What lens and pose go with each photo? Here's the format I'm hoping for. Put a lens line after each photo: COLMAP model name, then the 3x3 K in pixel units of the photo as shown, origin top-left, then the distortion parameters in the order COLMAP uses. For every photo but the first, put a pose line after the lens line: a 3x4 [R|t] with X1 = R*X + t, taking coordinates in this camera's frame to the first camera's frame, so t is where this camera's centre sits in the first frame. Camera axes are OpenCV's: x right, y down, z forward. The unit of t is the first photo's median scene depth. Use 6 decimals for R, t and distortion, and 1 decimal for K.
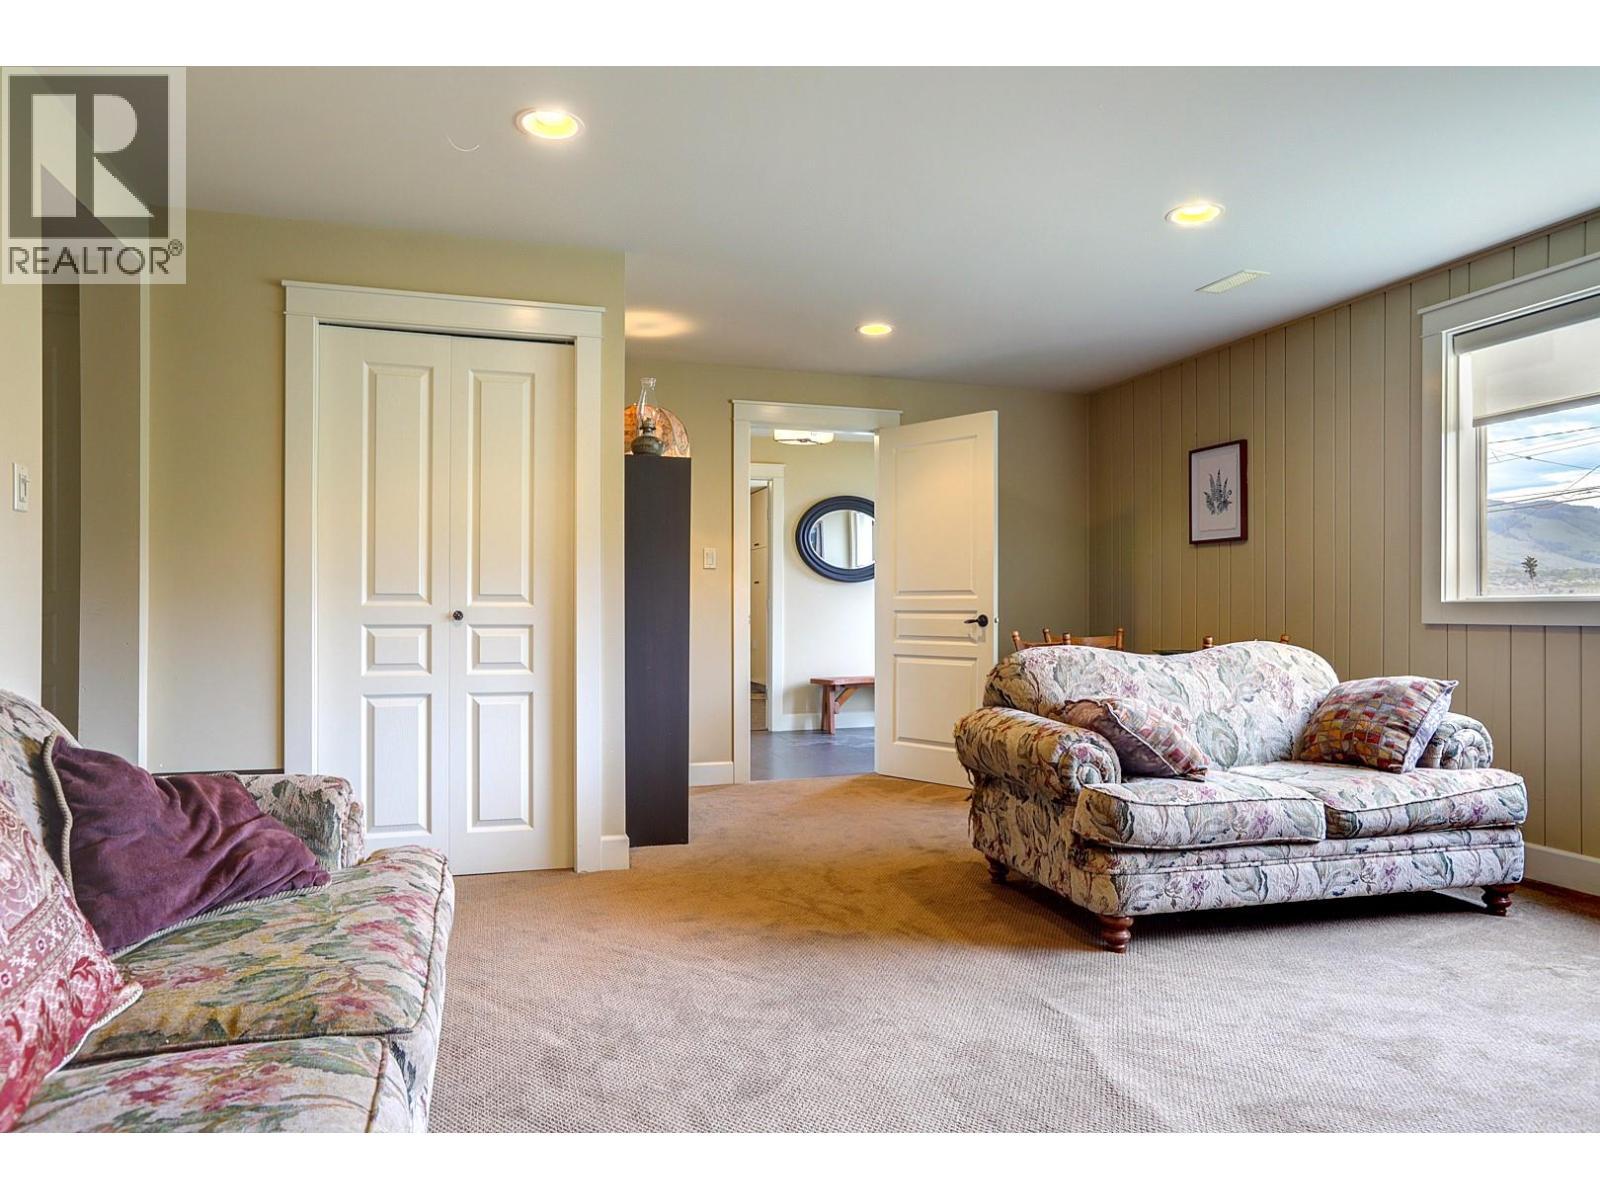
lens RADIAL K [[978.9, 0, 833.5], [0, 978.9, 600.7], [0, 0, 1]] dist [-0.053274, 0.047710]
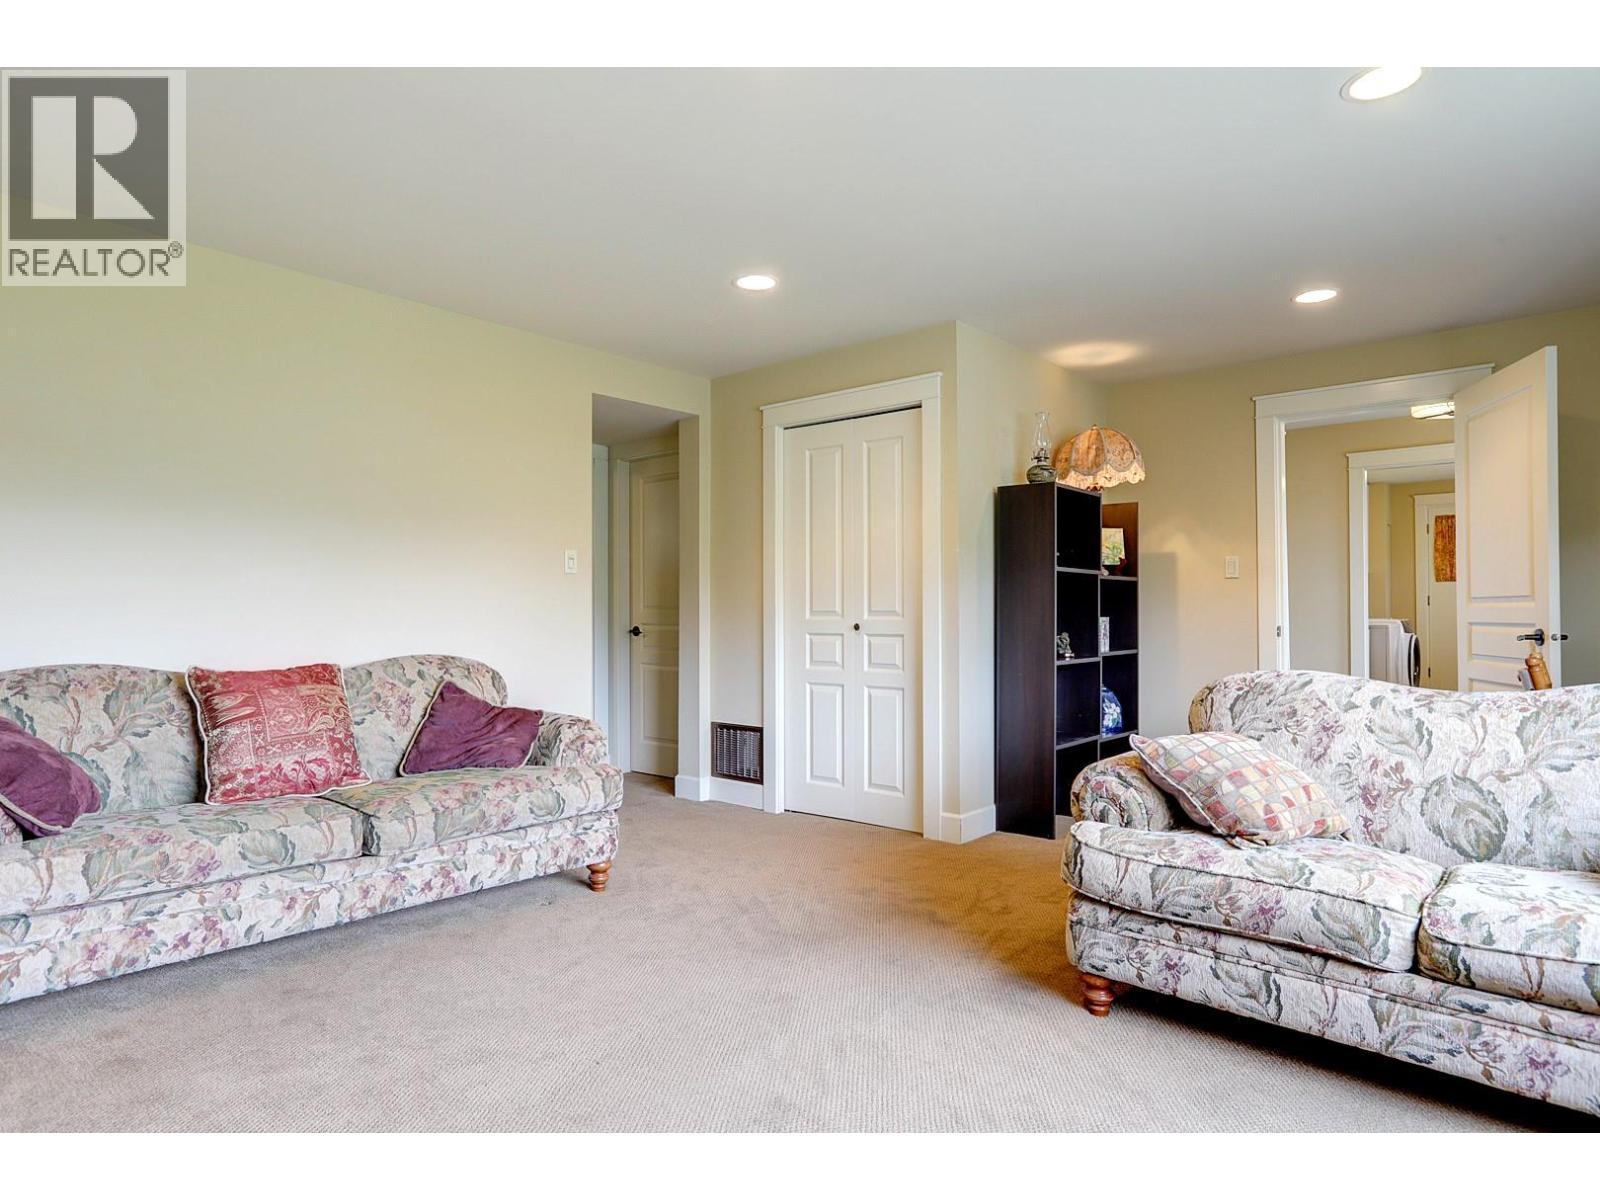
lens RADIAL K [[978.9, 0, 833.5], [0, 978.9, 600.7], [0, 0, 1]] dist [-0.053274, 0.047710]
pose [[0.529379, -0.014446, -0.848262, 0.867802], [0.010054, 0.999892, -0.010754, -0.008249], [0.848326, -0.002835, 0.529467, 0.306615]]
